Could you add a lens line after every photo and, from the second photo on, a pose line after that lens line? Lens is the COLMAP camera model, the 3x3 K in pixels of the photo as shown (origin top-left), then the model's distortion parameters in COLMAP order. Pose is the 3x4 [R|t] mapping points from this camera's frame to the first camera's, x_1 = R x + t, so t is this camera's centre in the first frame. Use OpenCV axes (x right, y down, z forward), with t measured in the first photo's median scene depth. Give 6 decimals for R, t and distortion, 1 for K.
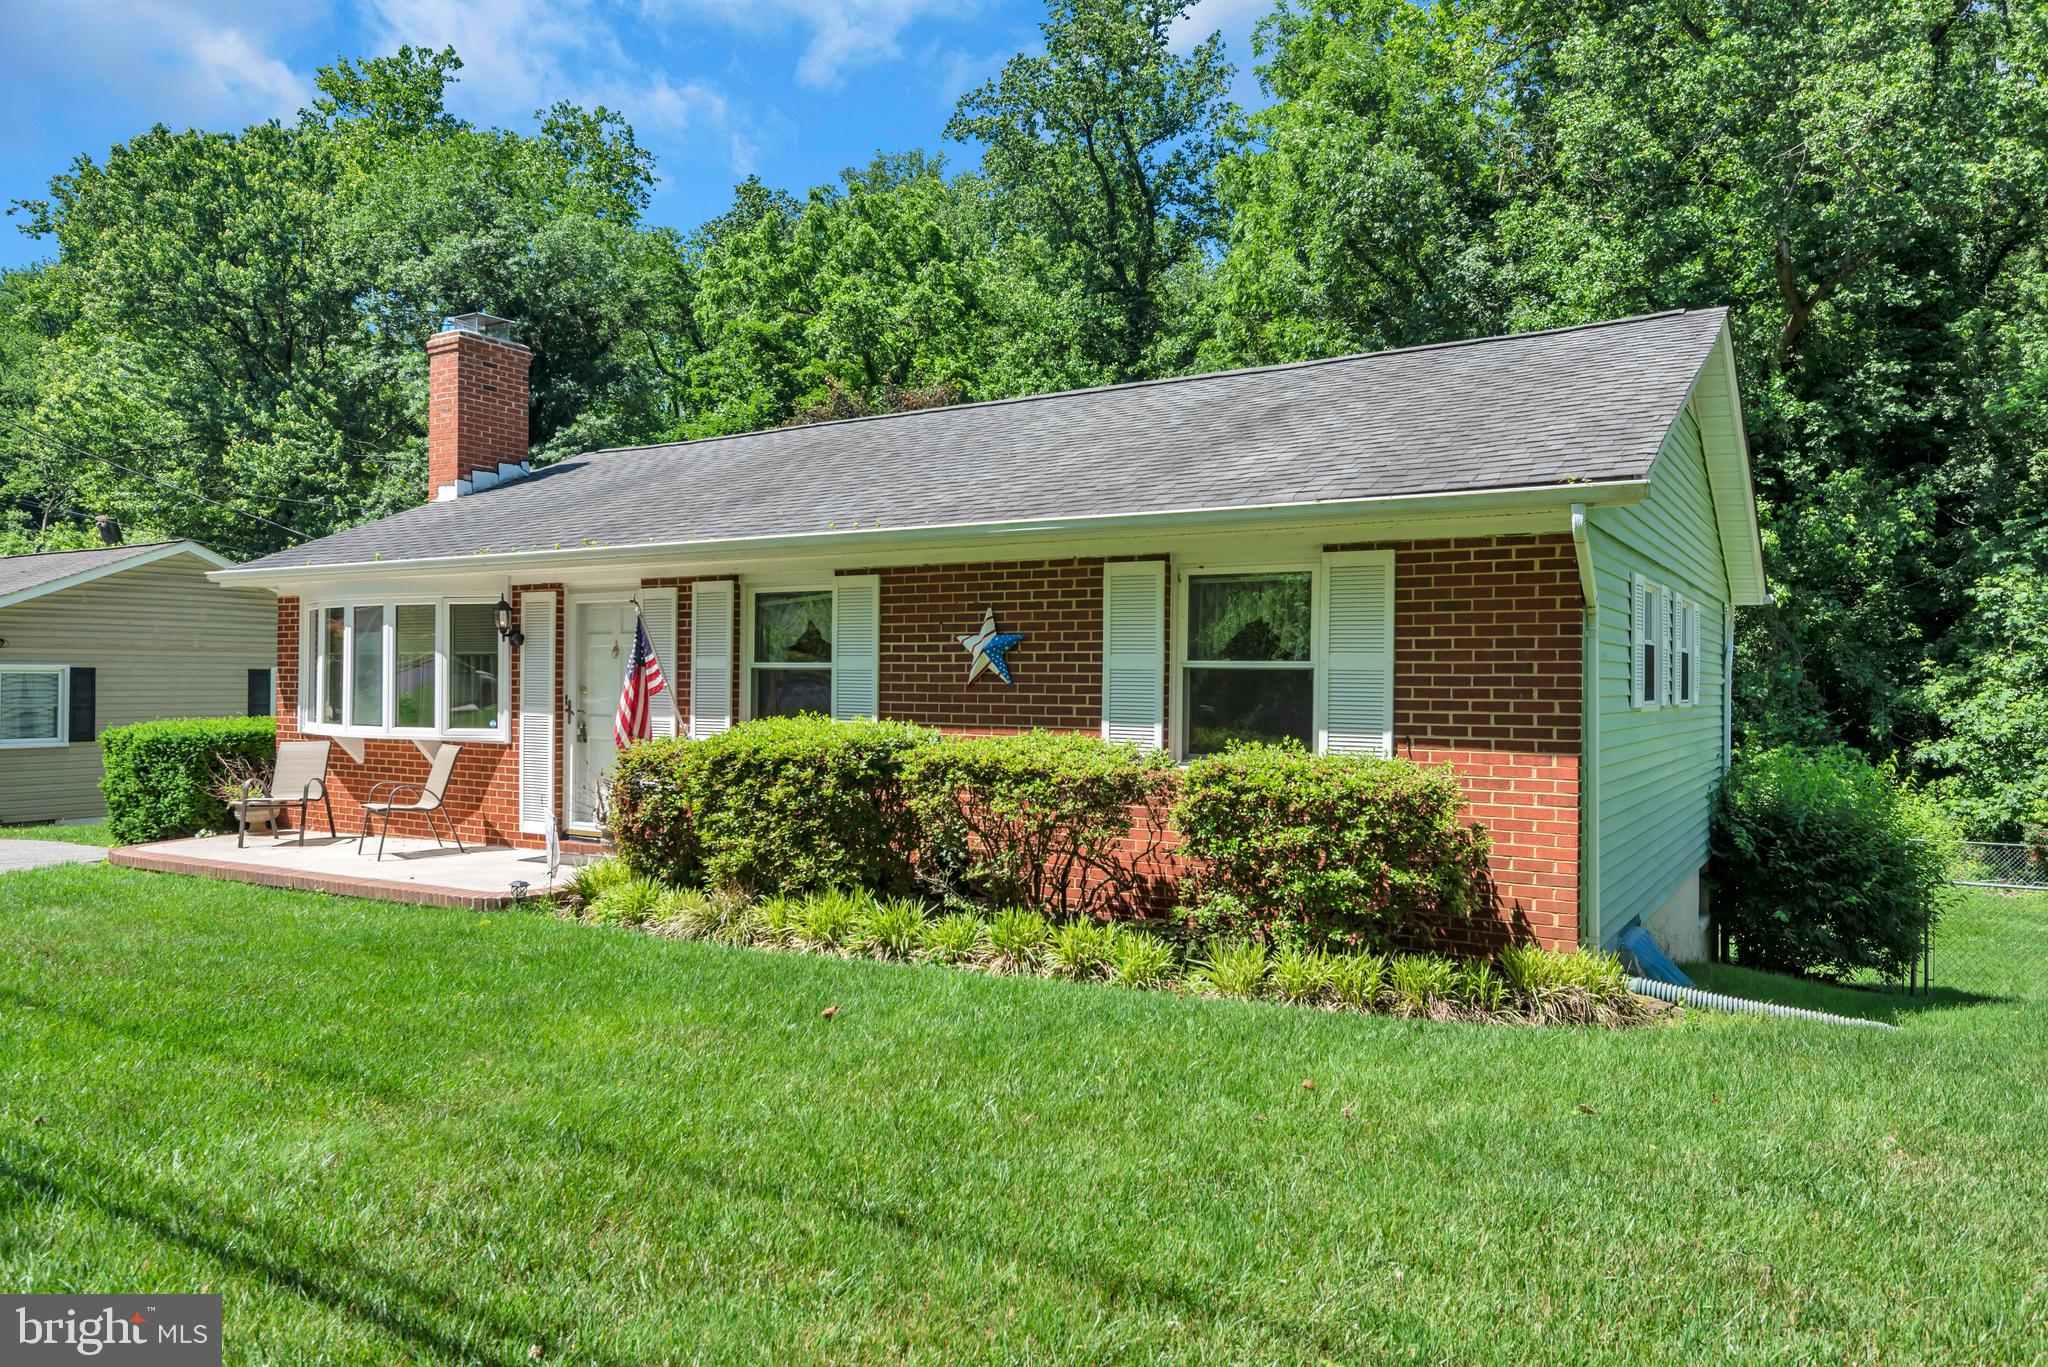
lens RADIAL K [[1429.0, 0, 1020.2], [0, 1429.0, 678.0], [0, 0, 1]] dist [0.028021, 0.000933]
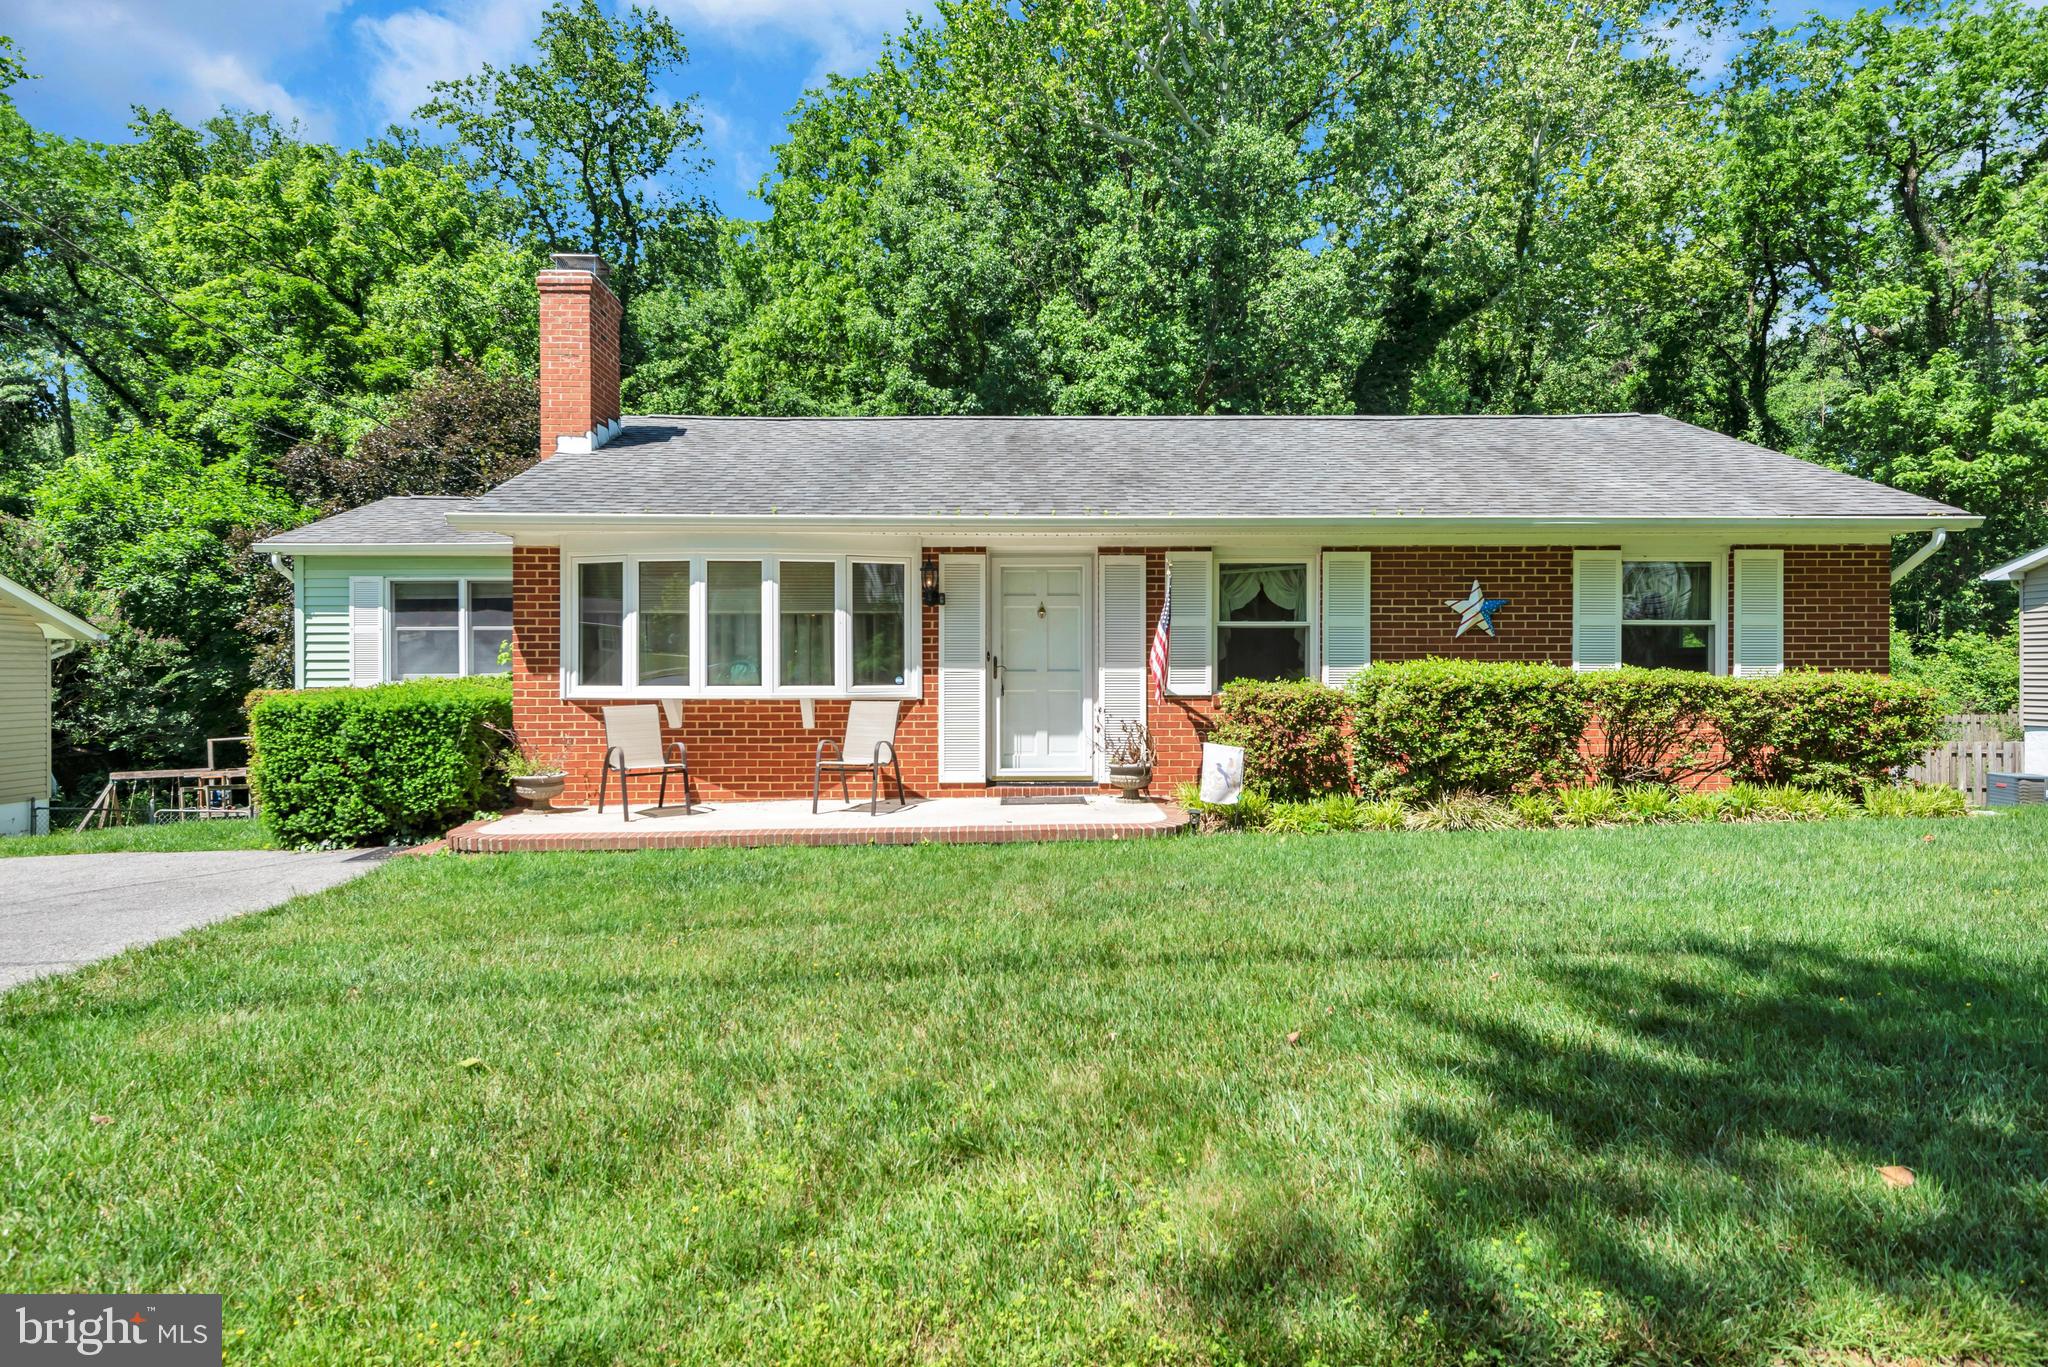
lens RADIAL K [[1126.0, 0, 1016.9], [0, 1126.0, 681.2], [0, 0, 1]] dist [0.027979, -0.001248]
pose [[0.821229, -0.020149, 0.570243, -0.841028], [0.006523, 0.999643, 0.025929, 0.013190], [-0.570561, -0.017574, 0.821067, 0.316712]]
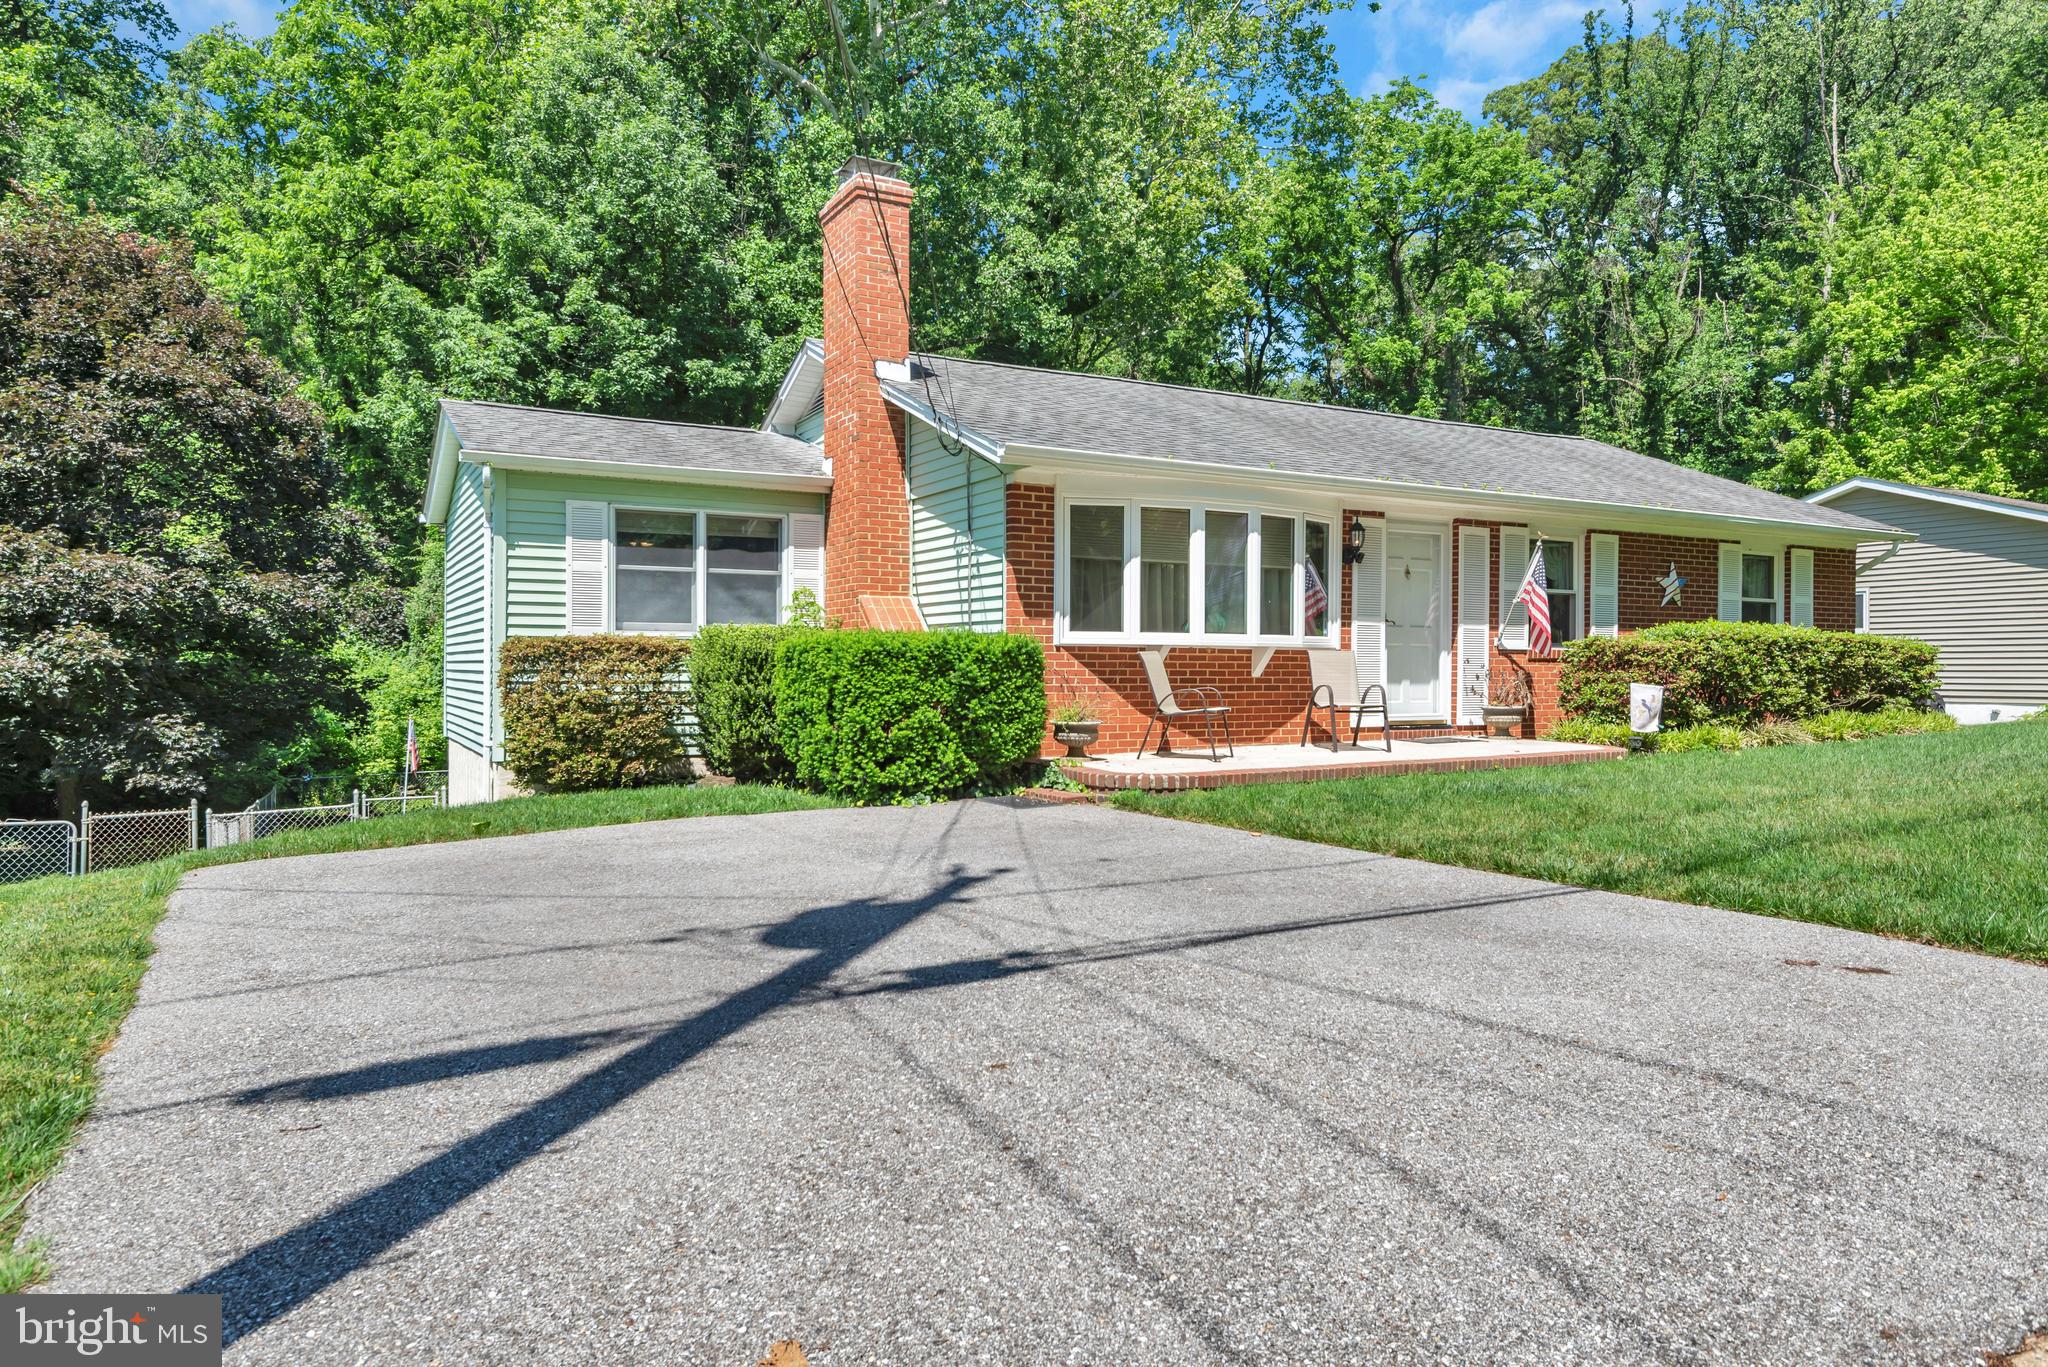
lens RADIAL K [[1251.3, 0, 1028.6], [0, 1251.3, 686.6], [0, 0, 1]] dist [0.024198, -0.001279]
pose [[0.473237, -0.025810, 0.880557, -1.470495], [-0.008698, 0.999385, 0.033968, 0.047488], [-0.880892, -0.023734, 0.472721, 0.822181]]
